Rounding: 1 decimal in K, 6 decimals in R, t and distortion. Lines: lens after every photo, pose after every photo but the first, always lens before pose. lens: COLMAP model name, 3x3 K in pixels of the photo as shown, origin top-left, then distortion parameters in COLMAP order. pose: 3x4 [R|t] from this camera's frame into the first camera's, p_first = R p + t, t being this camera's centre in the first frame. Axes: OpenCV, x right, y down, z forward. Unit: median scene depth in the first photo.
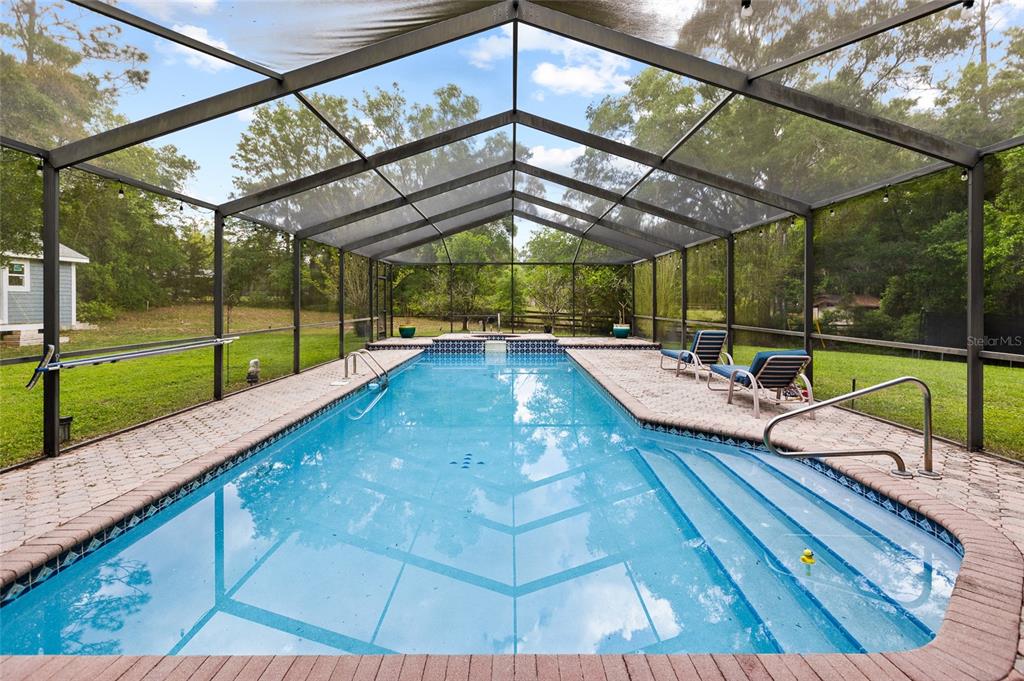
lens RADIAL K [[470.3, 0, 512.6], [0, 470.3, 308.7], [0, 0, 1]] dist [-0.001664, -0.000191]
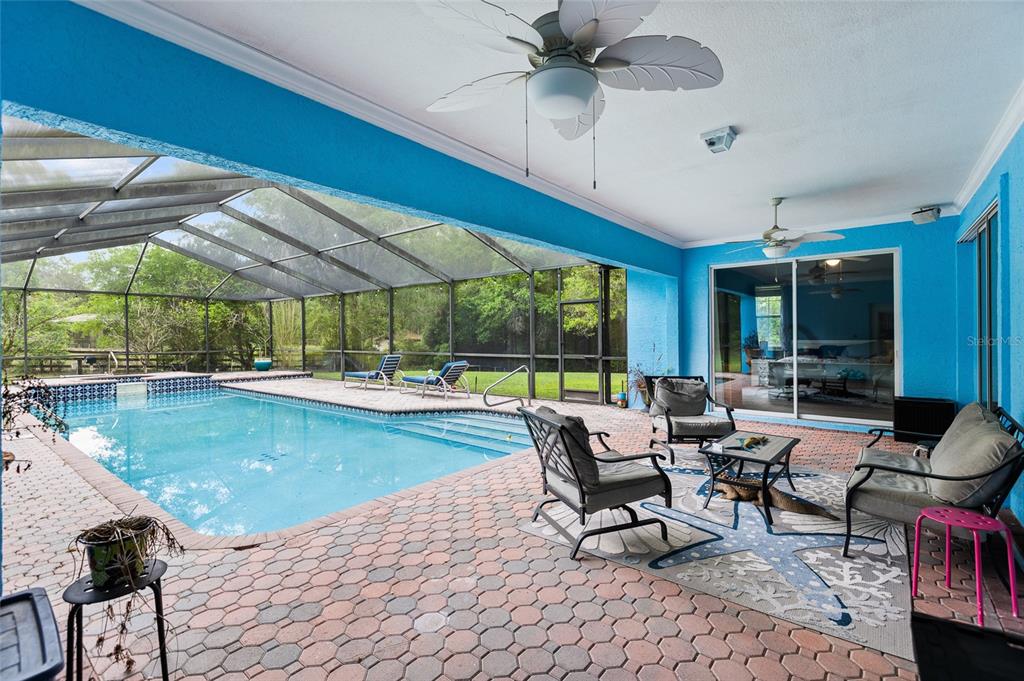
lens RADIAL K [[467.9, 0, 506.9], [0, 467.9, 337.5], [0, 0, 1]] dist [0.016664, 0.000156]
pose [[0.631151, -0.009868, 0.775597, -0.279373], [0.020947, 0.999771, -0.004326, 0.003485], [-0.775377, 0.018977, 0.631213, -0.111793]]
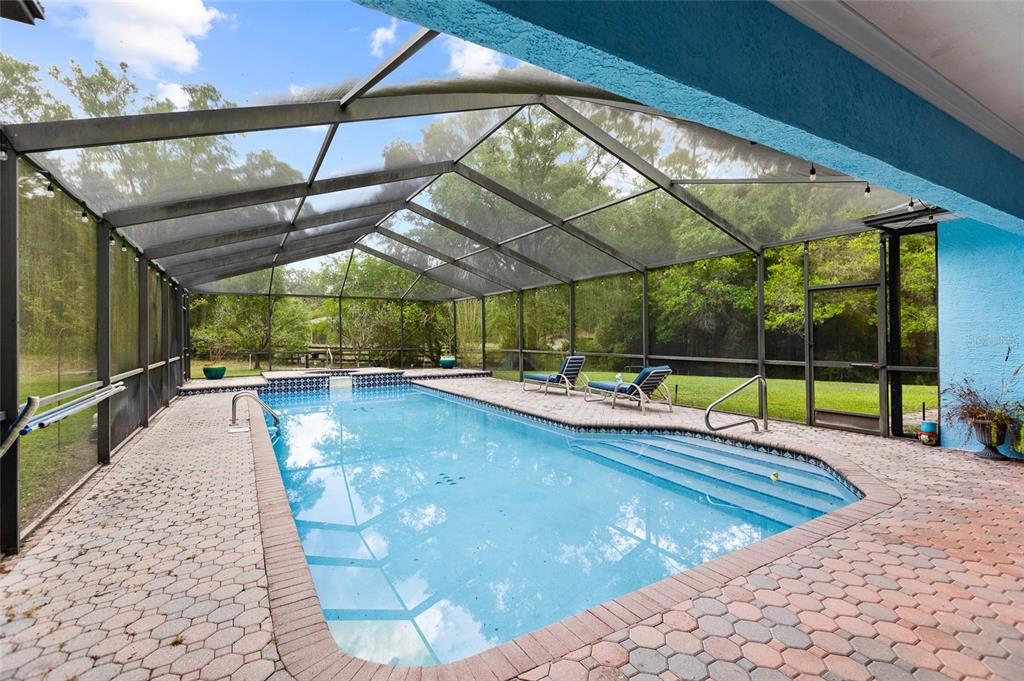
lens RADIAL K [[459.7, 0, 512.0], [0, 459.7, 340.5], [0, 0, 1]] dist [-0.002064, -0.000100]
pose [[0.858425, -0.013496, 0.512761, -0.217049], [0.016386, 0.999865, -0.001115, 0.001265], [-0.512677, 0.009359, 0.858531, 0.003950]]
